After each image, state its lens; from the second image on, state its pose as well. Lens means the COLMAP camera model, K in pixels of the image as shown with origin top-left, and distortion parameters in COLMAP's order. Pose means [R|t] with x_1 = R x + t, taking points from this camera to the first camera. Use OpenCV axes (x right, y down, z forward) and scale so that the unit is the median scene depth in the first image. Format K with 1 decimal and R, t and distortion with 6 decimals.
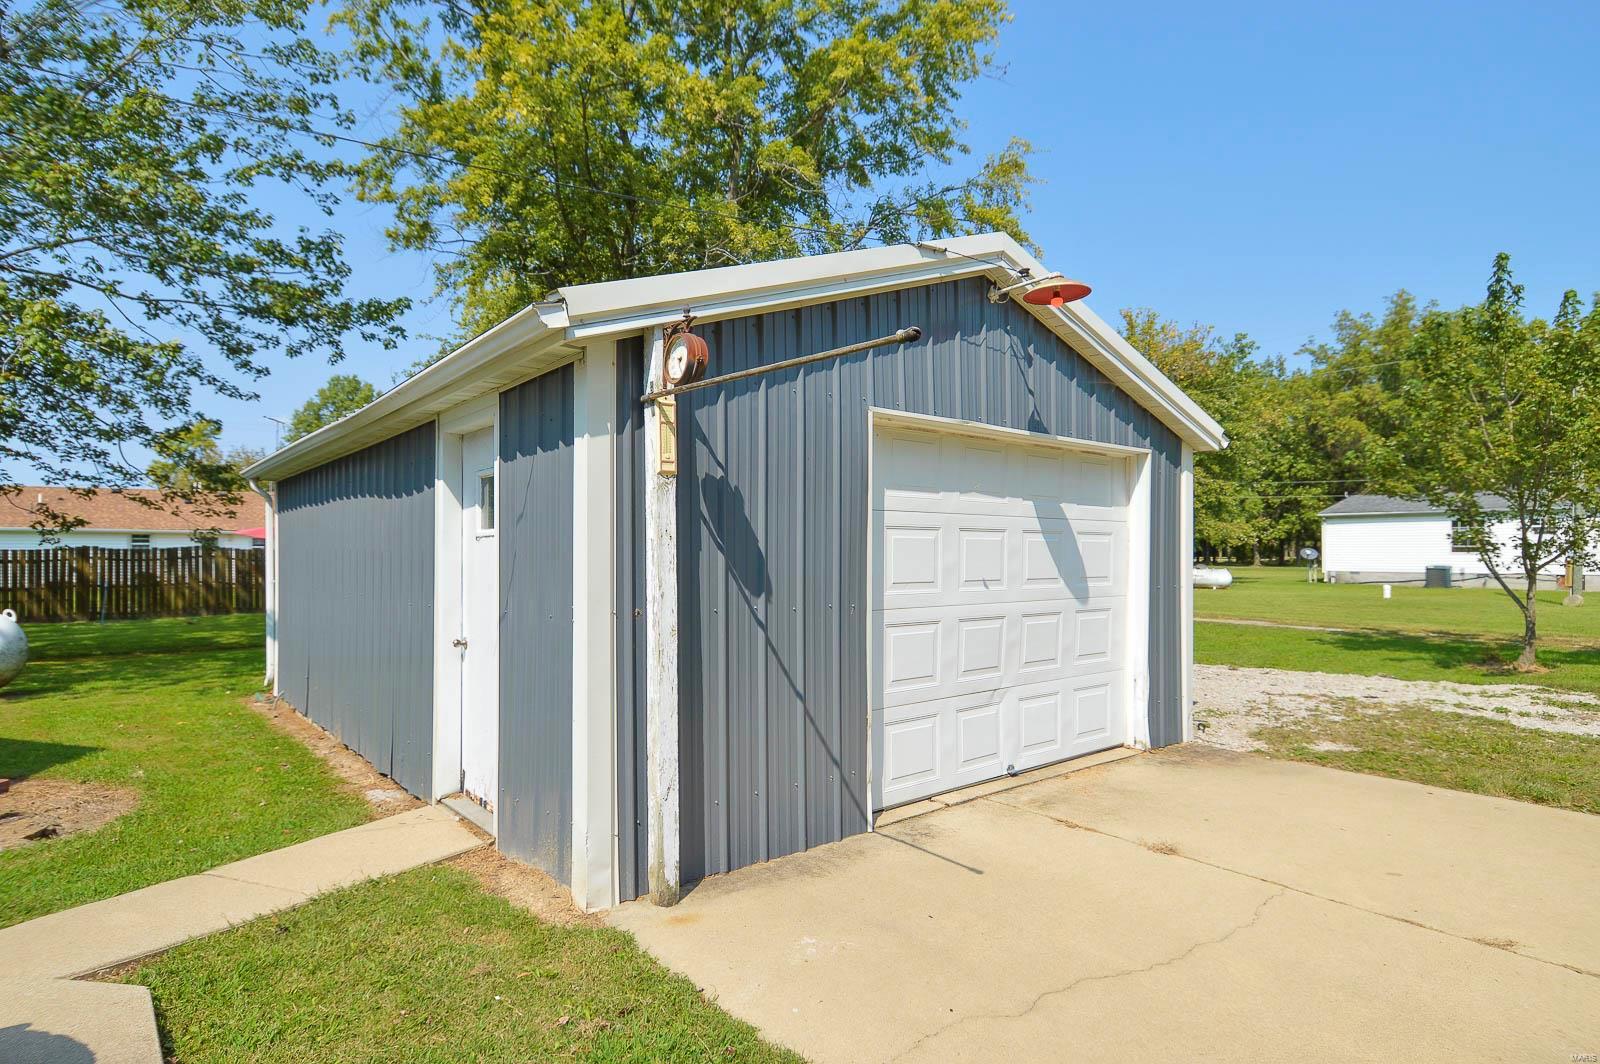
lens RADIAL K [[859.1, 0, 773.4], [0, 859.1, 536.5], [0, 0, 1]] dist [0.014836, -0.019365]
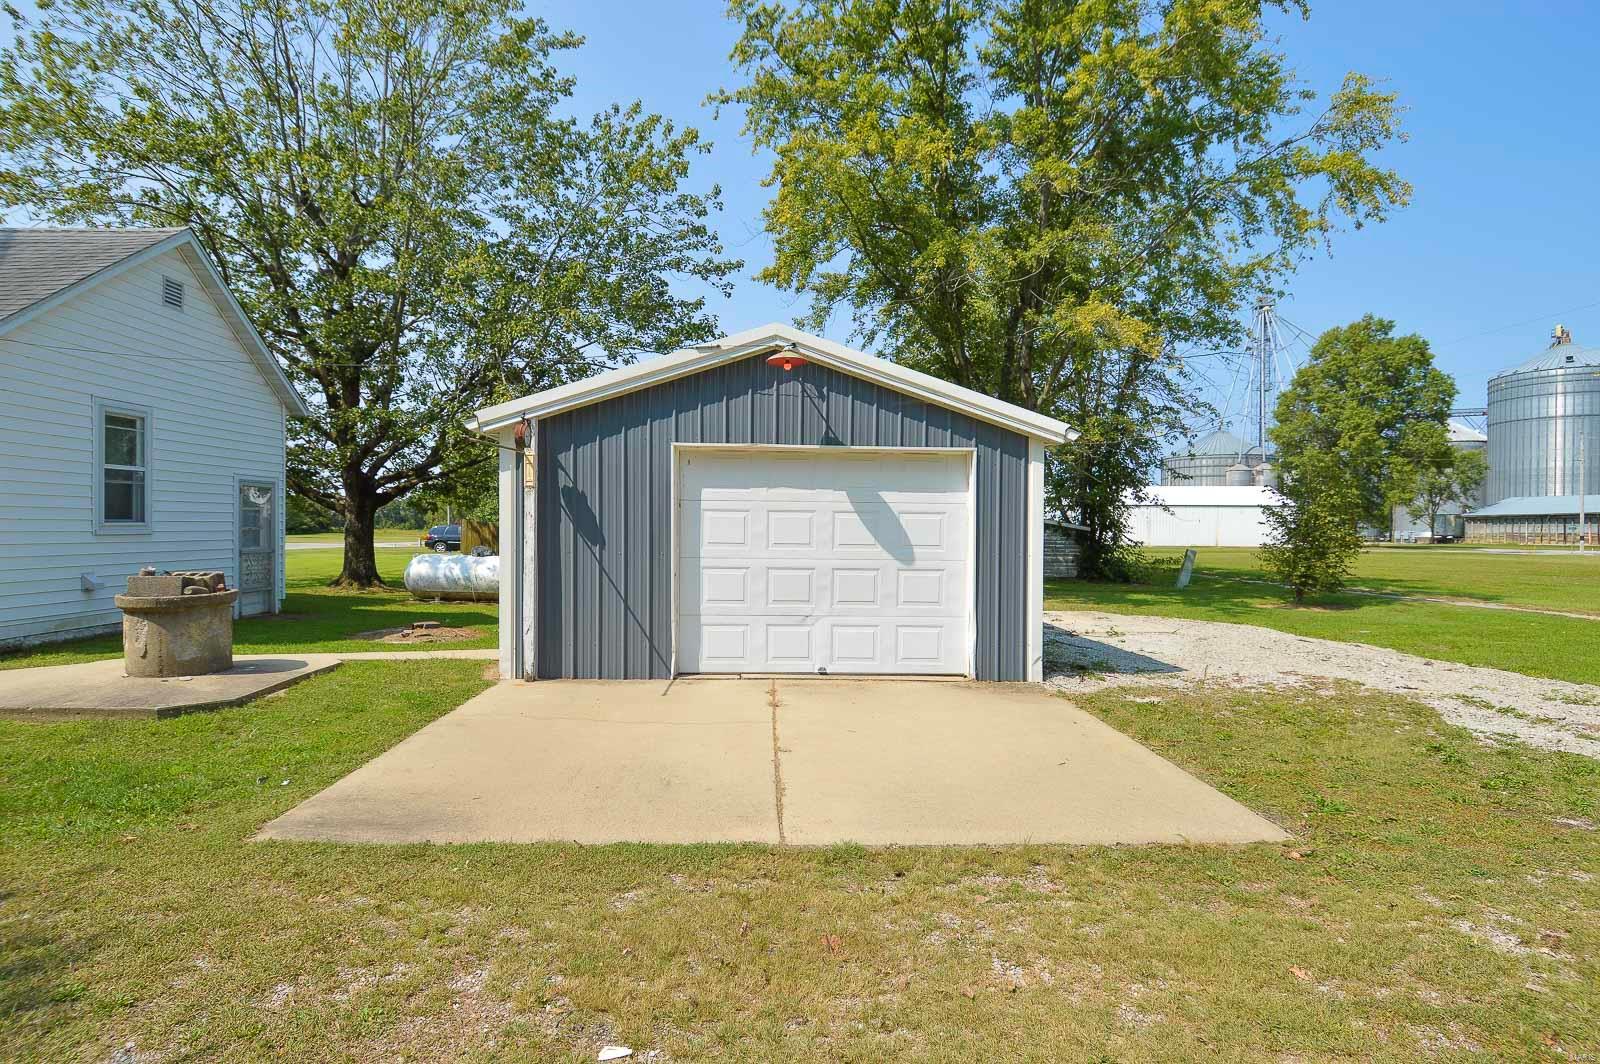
lens RADIAL K [[859.1, 0, 798.7], [0, 859.1, 533.4], [0, 0, 1]] dist [0.014836, -0.019365]
pose [[0.791380, 0.009065, -0.611257, 1.125258], [0.001364, 0.999861, 0.016594, 0.006424], [0.611323, -0.013966, 0.791258, -0.203184]]
